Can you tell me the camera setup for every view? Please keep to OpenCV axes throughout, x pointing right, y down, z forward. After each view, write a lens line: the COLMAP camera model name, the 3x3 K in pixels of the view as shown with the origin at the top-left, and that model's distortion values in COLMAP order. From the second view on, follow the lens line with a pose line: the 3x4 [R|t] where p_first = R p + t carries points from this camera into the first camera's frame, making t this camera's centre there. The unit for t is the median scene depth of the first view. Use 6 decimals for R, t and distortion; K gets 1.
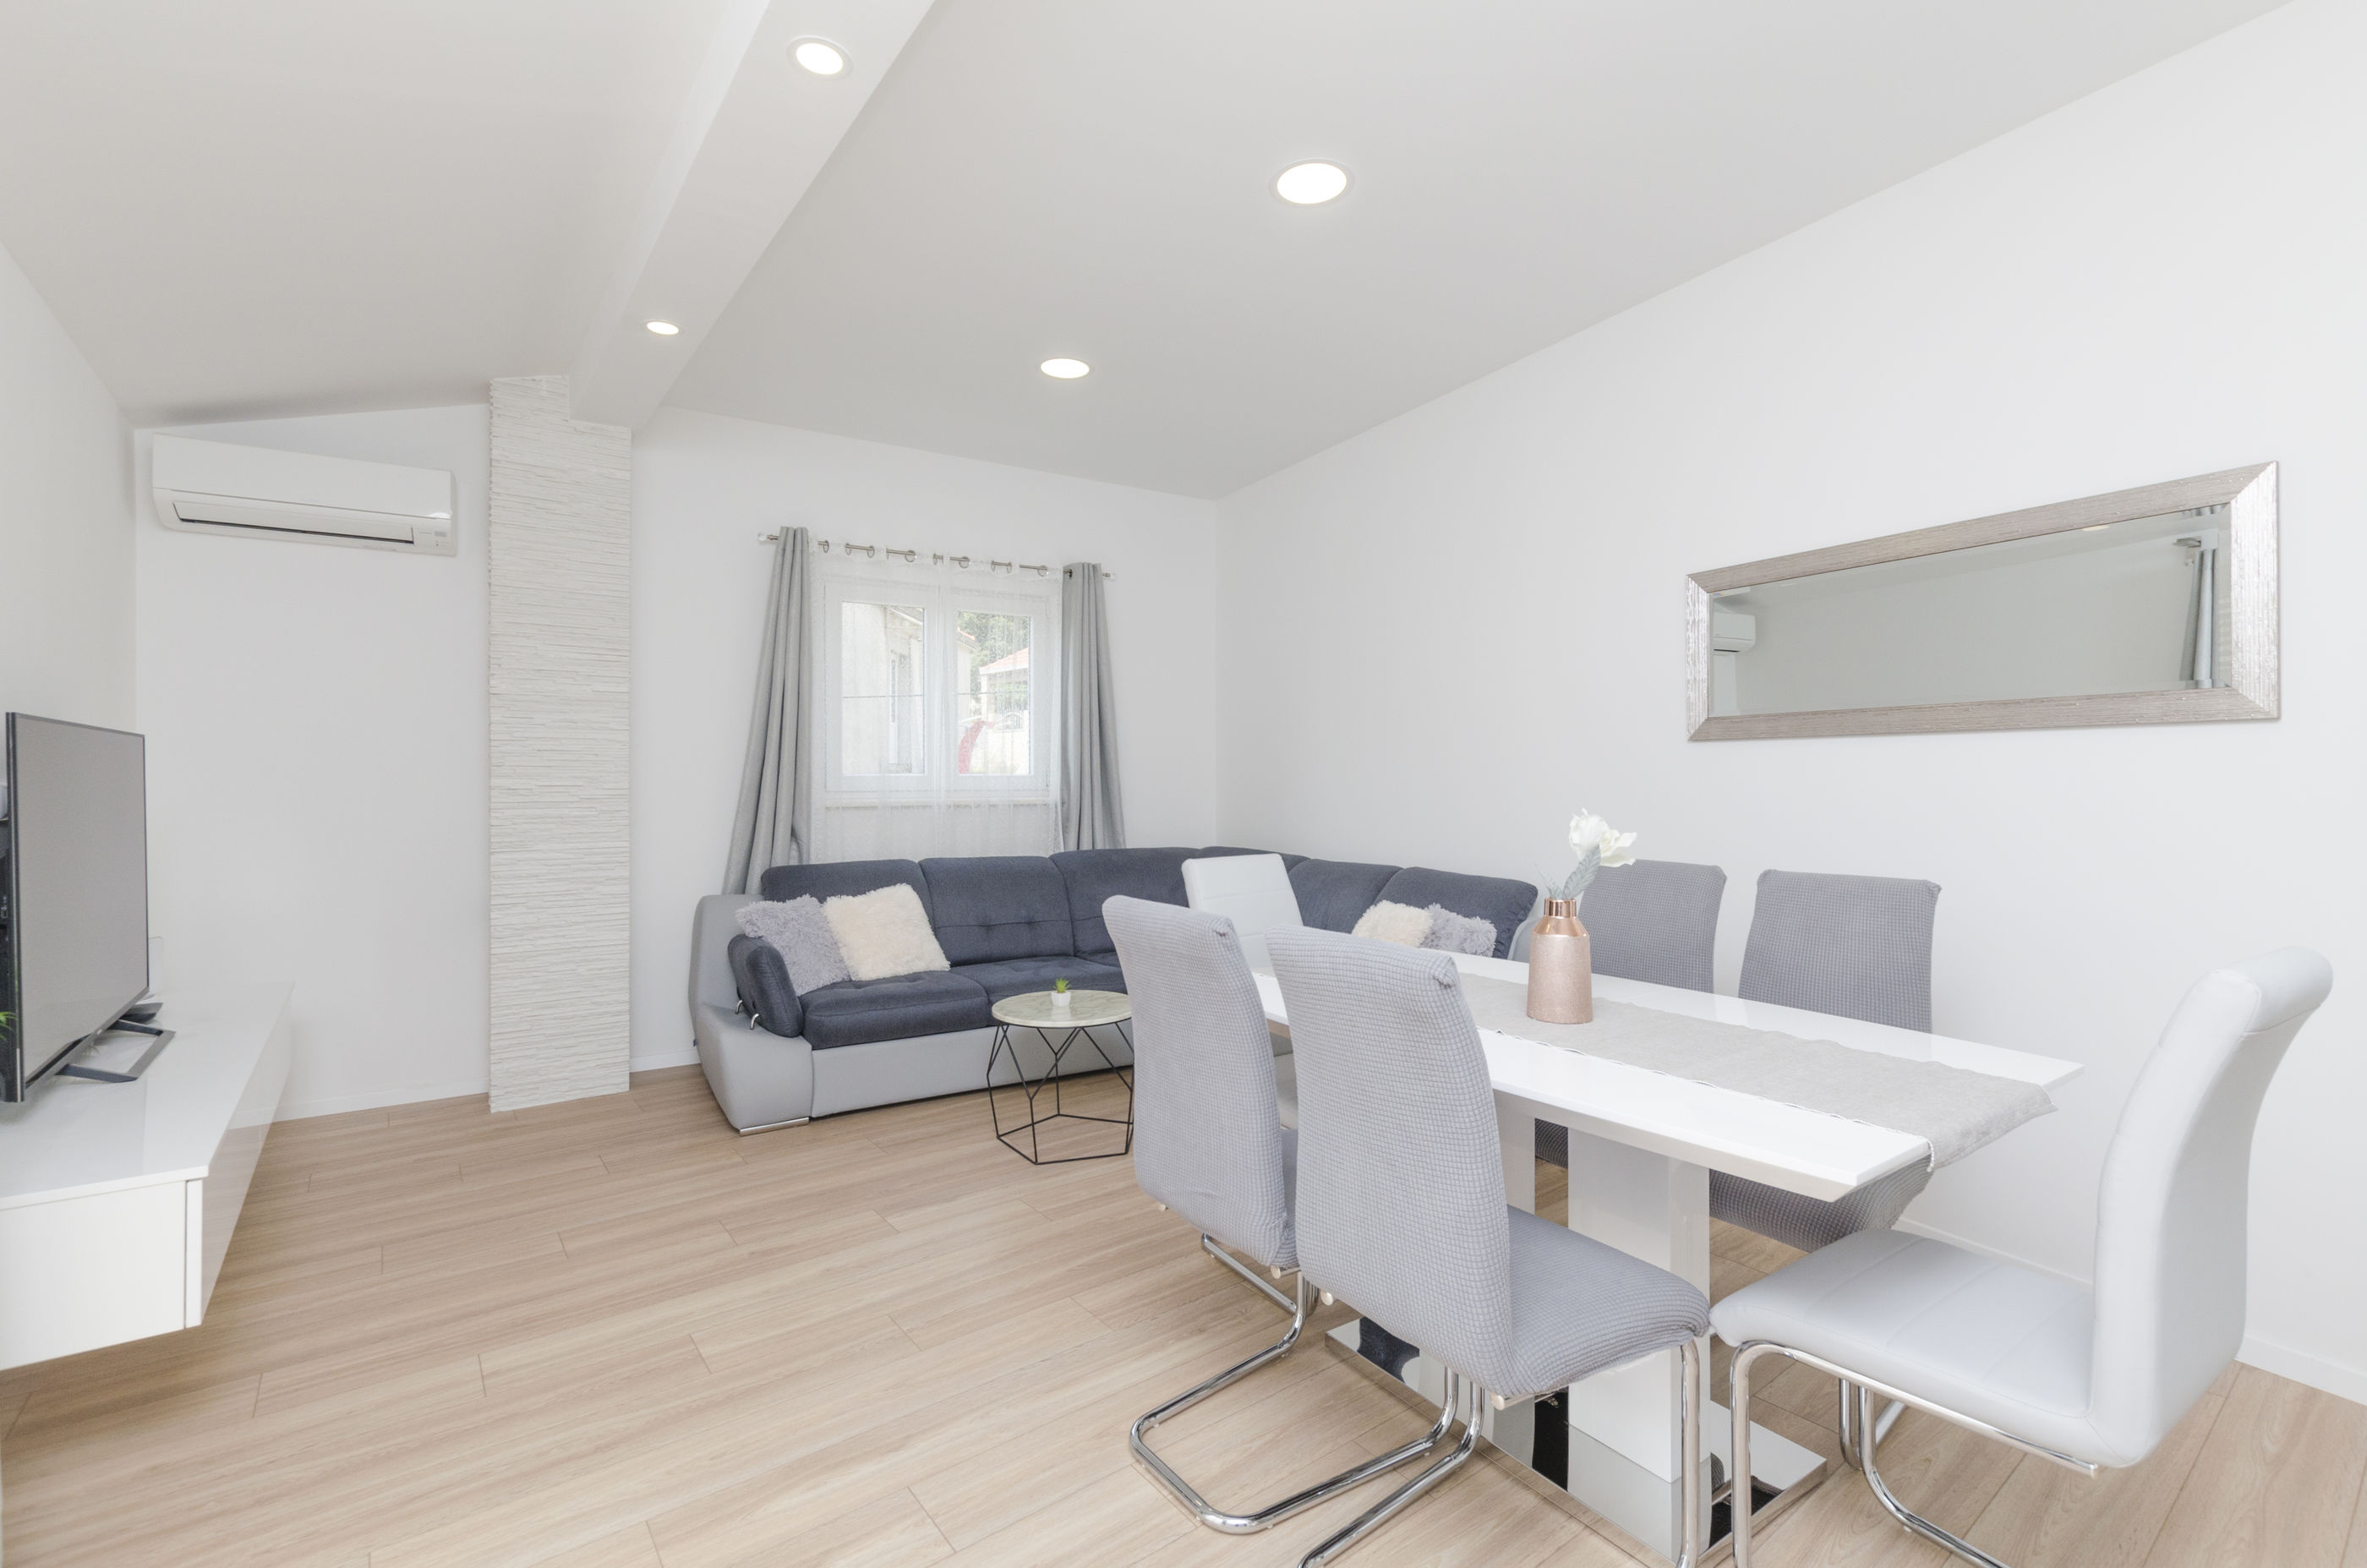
lens RADIAL K [[1041.7, 0, 1191.3], [0, 1041.7, 771.7], [0, 0, 1]] dist [0.001594, -0.002215]
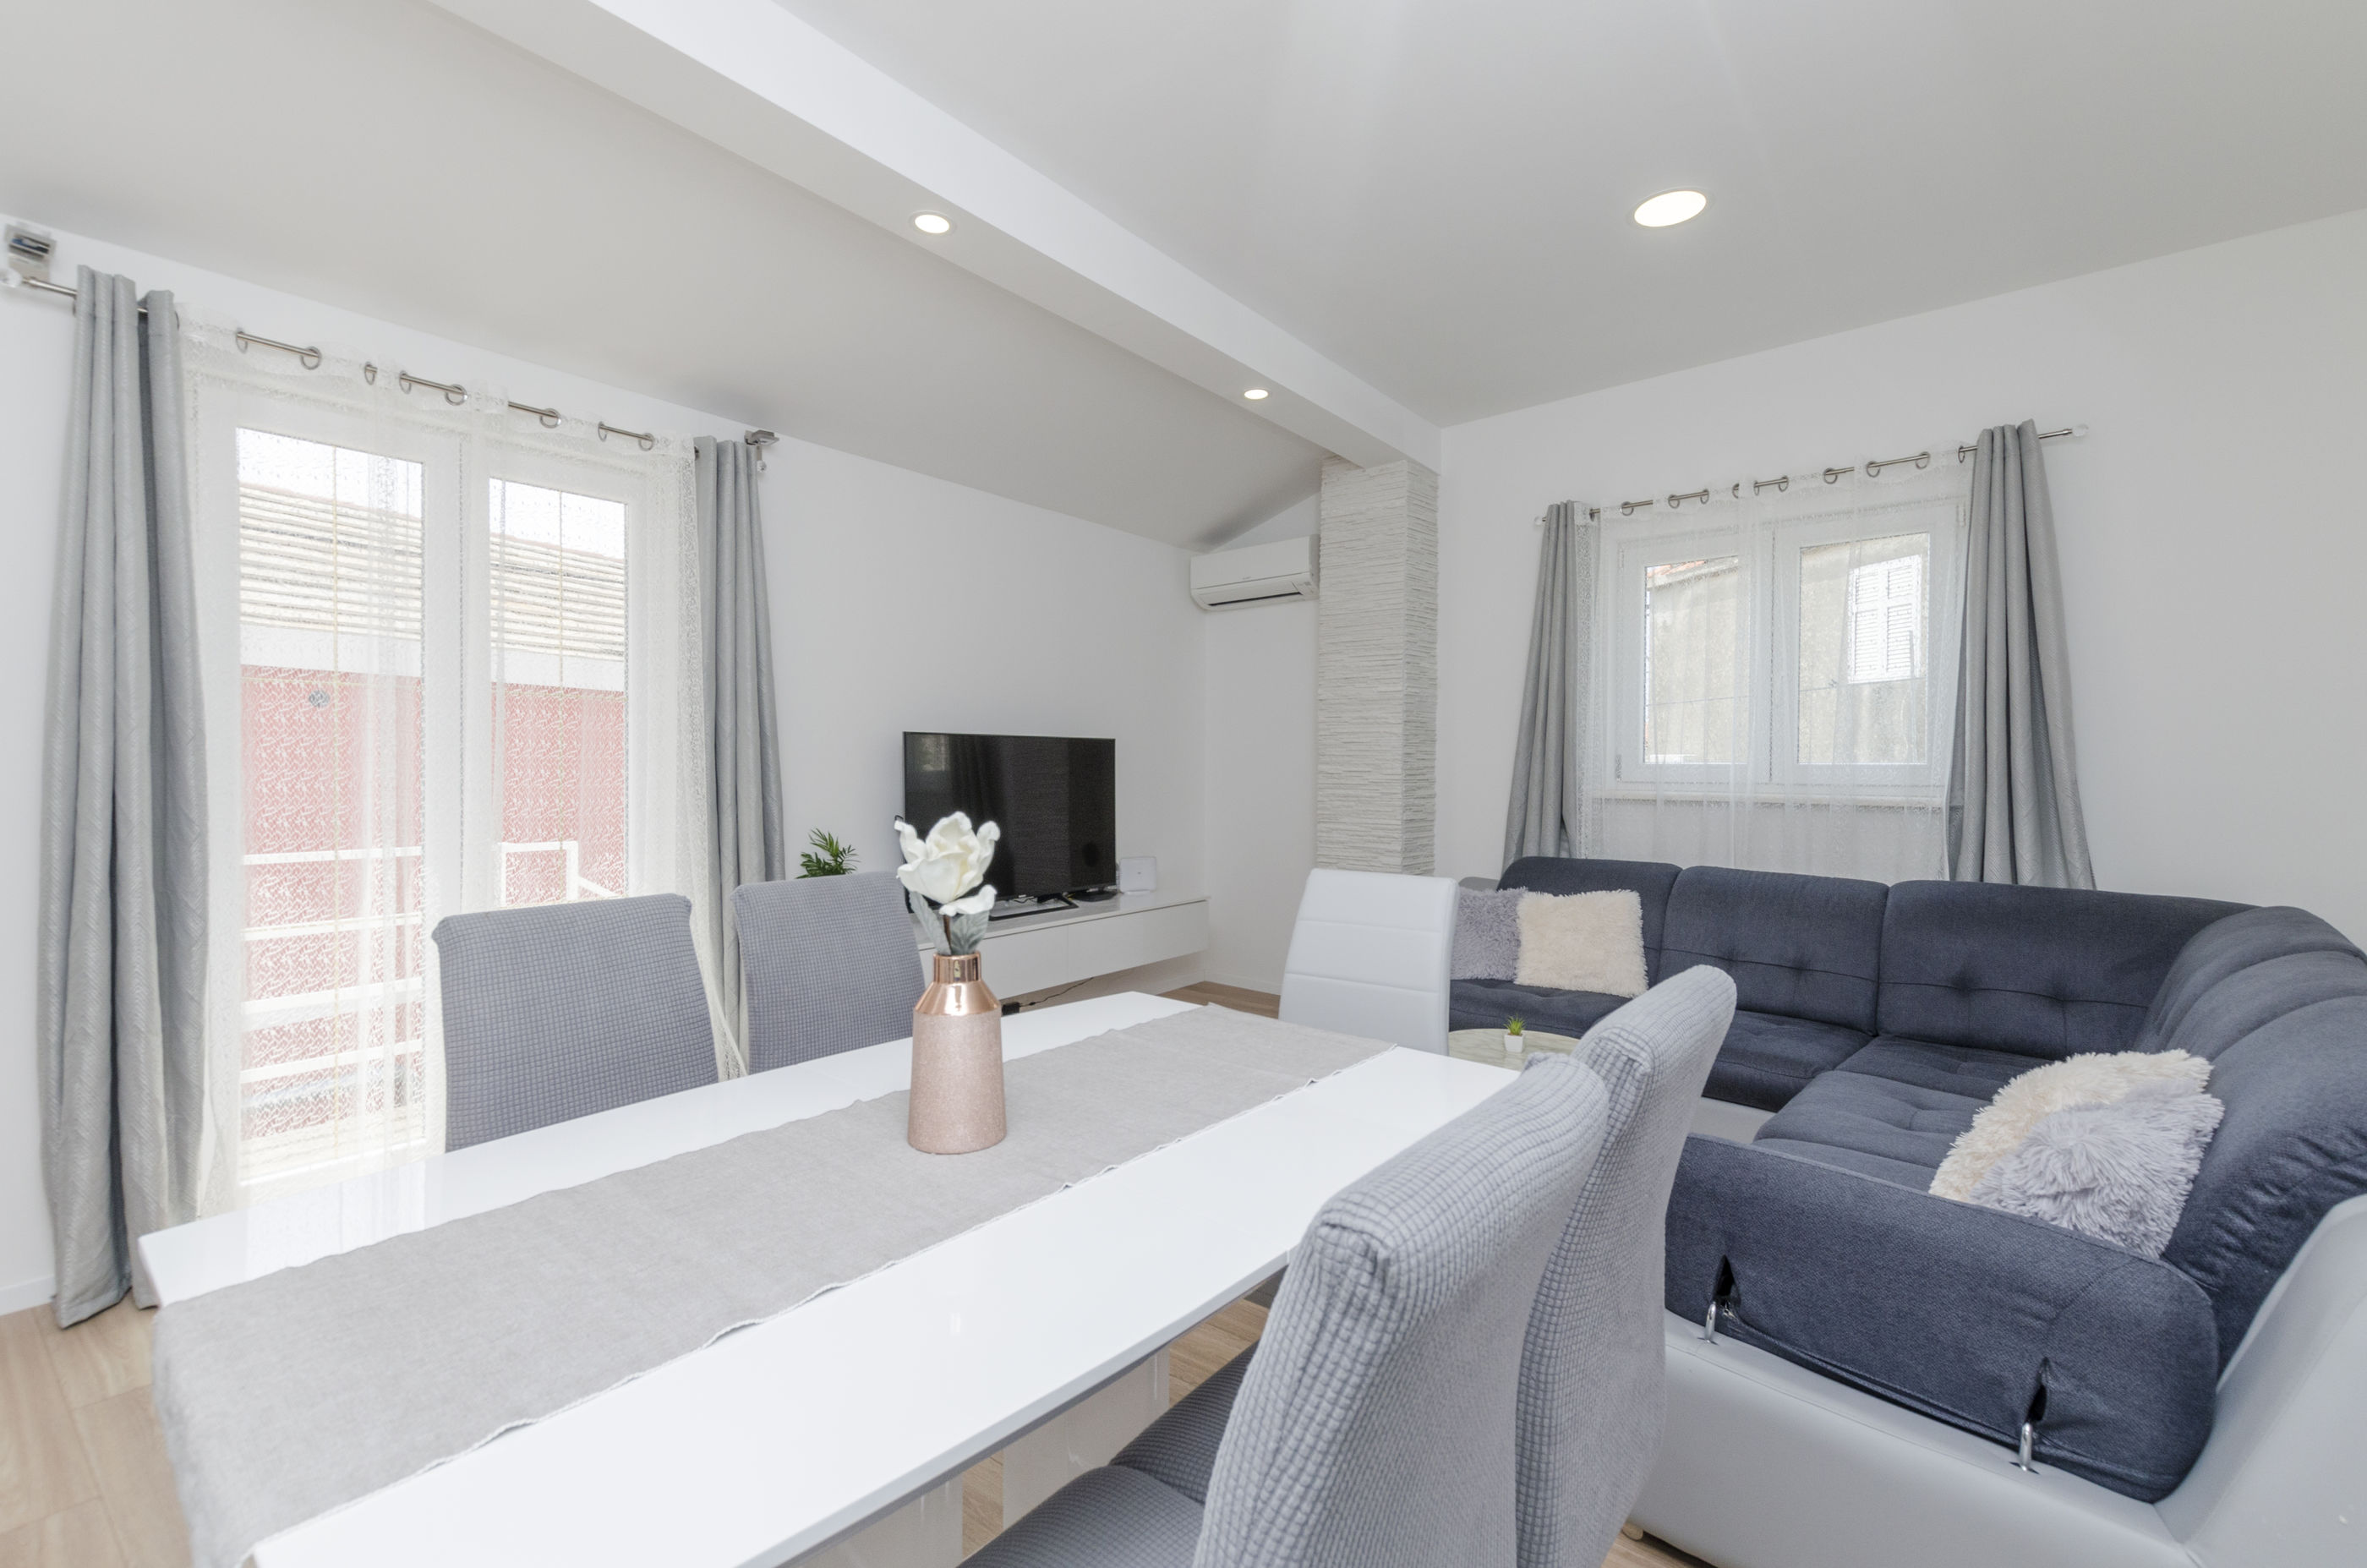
lens RADIAL K [[1041.7, 0, 1183.6], [0, 1041.7, 771.7], [0, 0, 1]] dist [0.001594, -0.002215]
pose [[0.258384, 0.016152, -0.965907, 0.466517], [0.005242, 0.999822, 0.018122, -0.007907], [0.966028, -0.009745, 0.258253, 0.431884]]
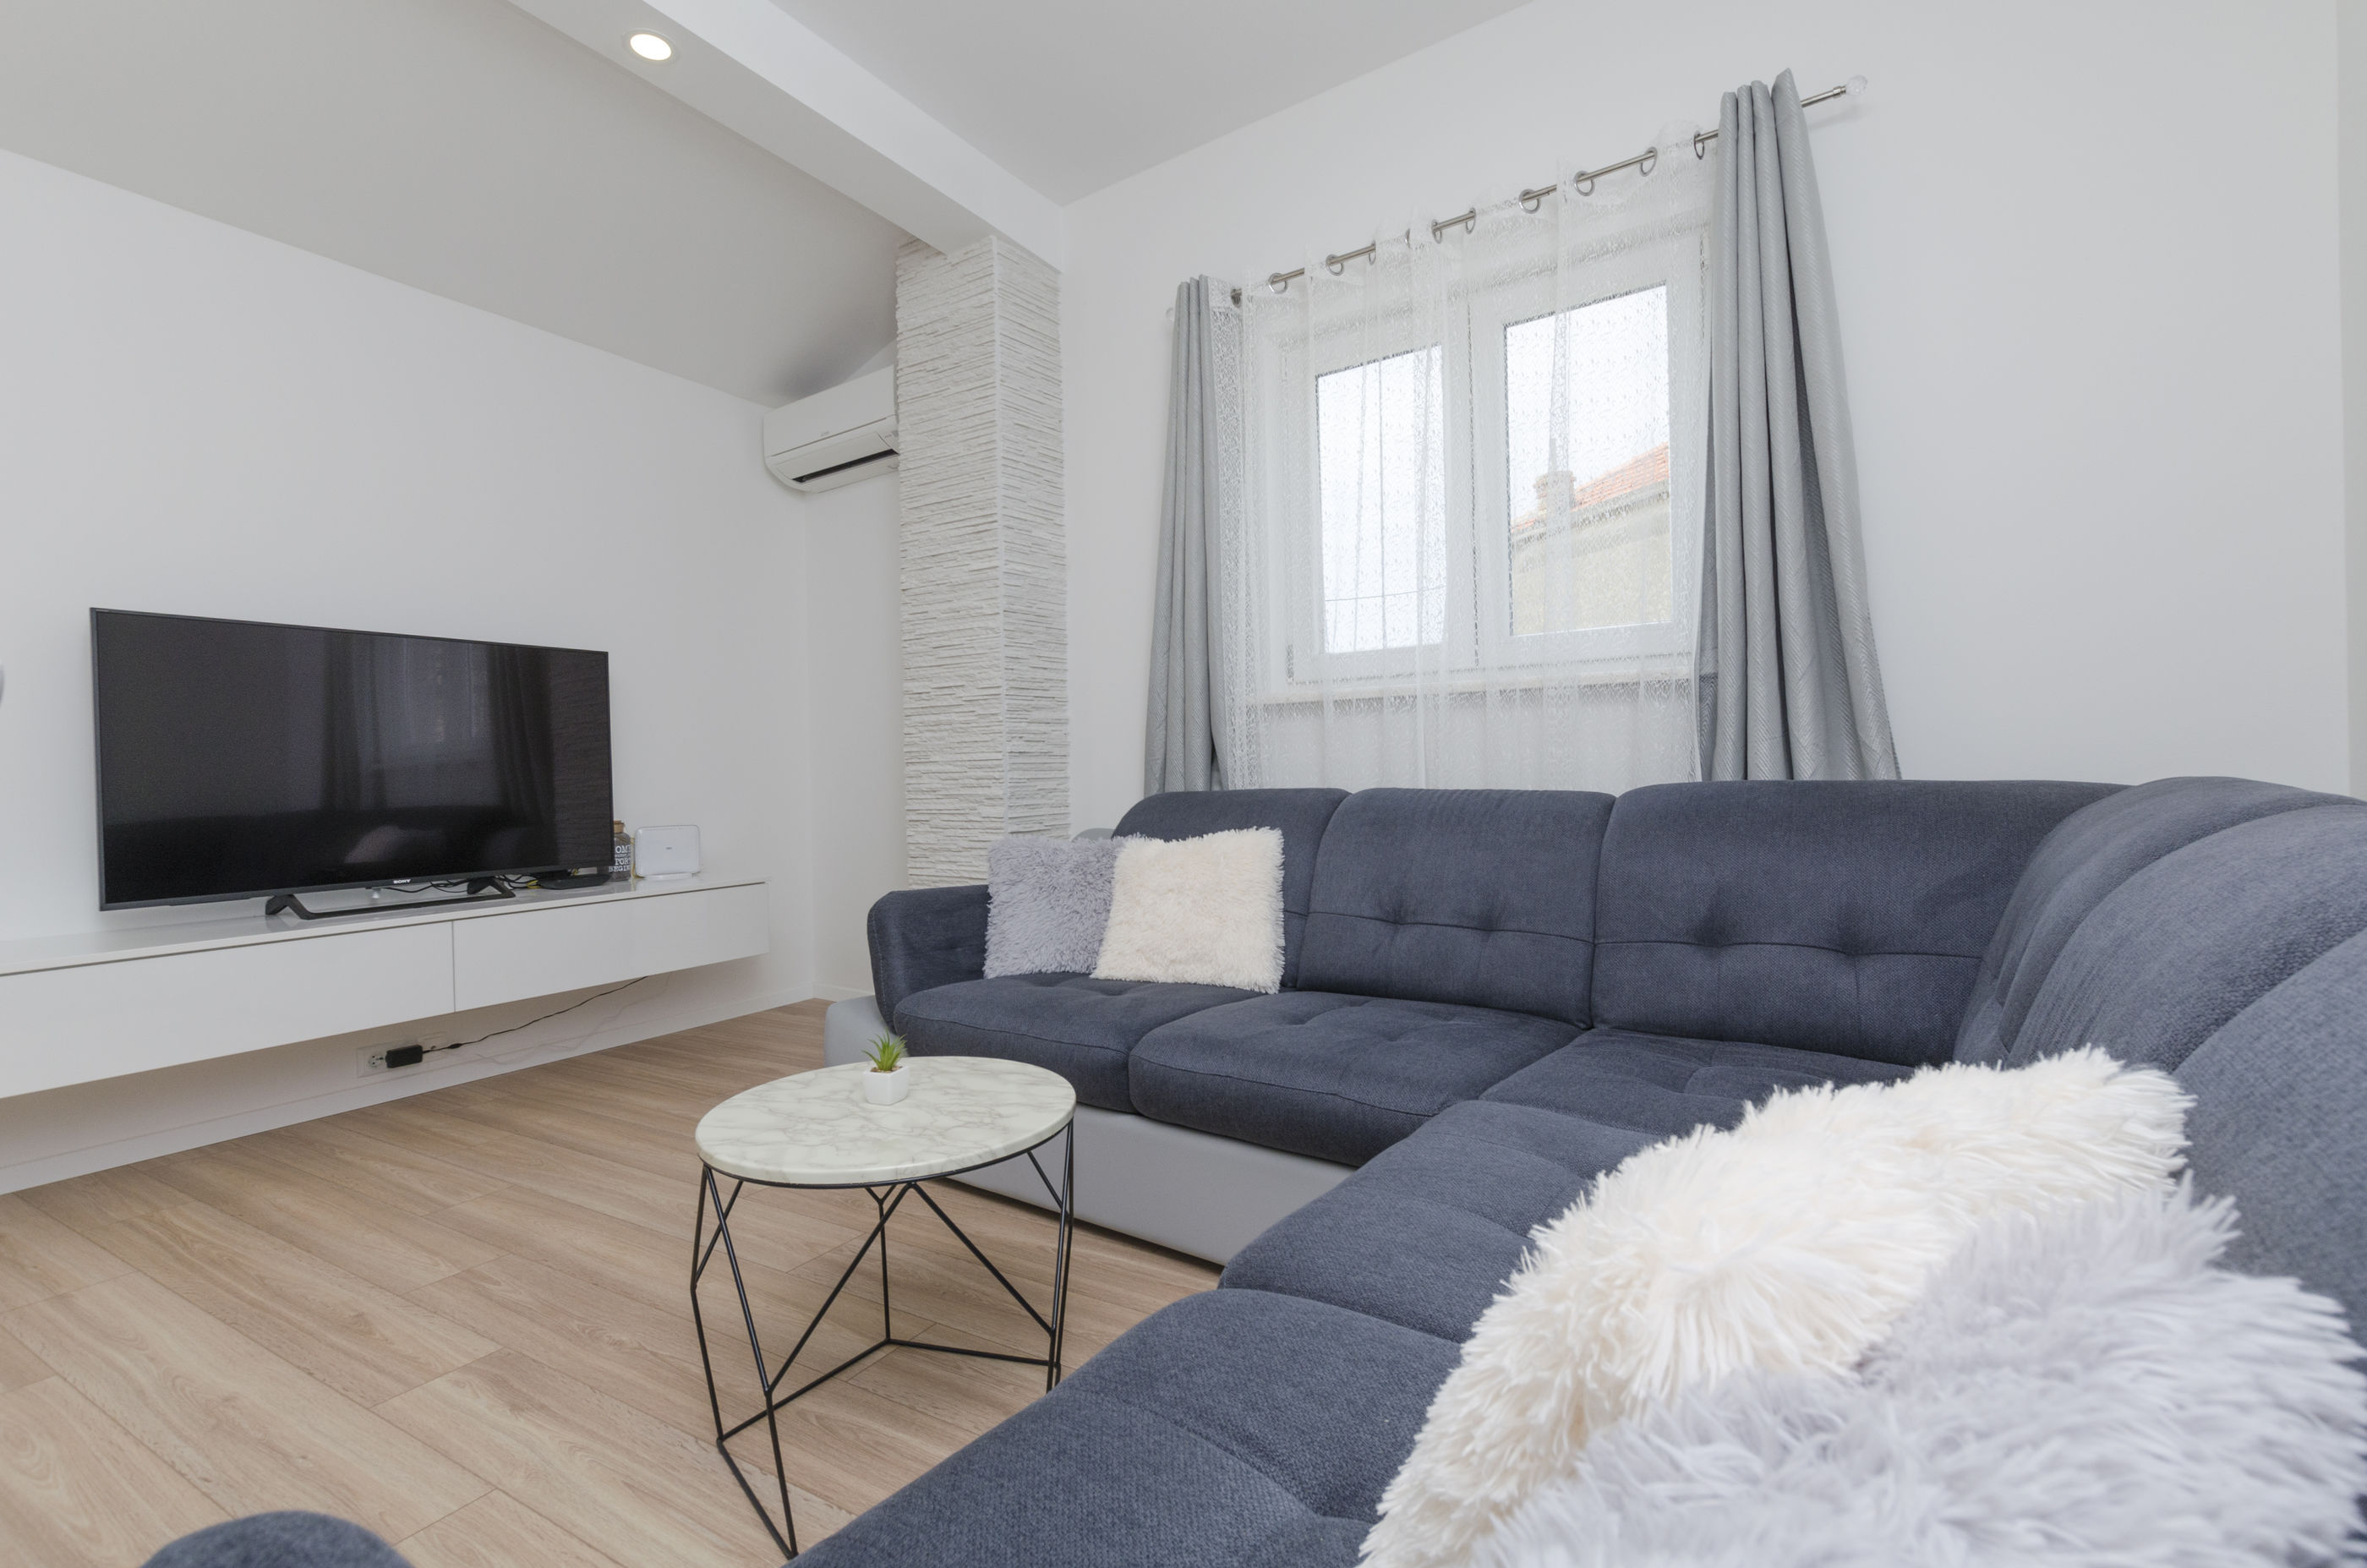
lens RADIAL K [[1067.8, 0, 1200.3], [0, 1067.8, 772.8], [0, 0, 1]] dist [-0.008354, -0.000151]
pose [[0.378756, -0.002241, -0.925494, 0.254892], [0.028972, 0.999536, 0.009436, 0.072625], [0.925043, -0.030387, 0.378645, 0.758718]]
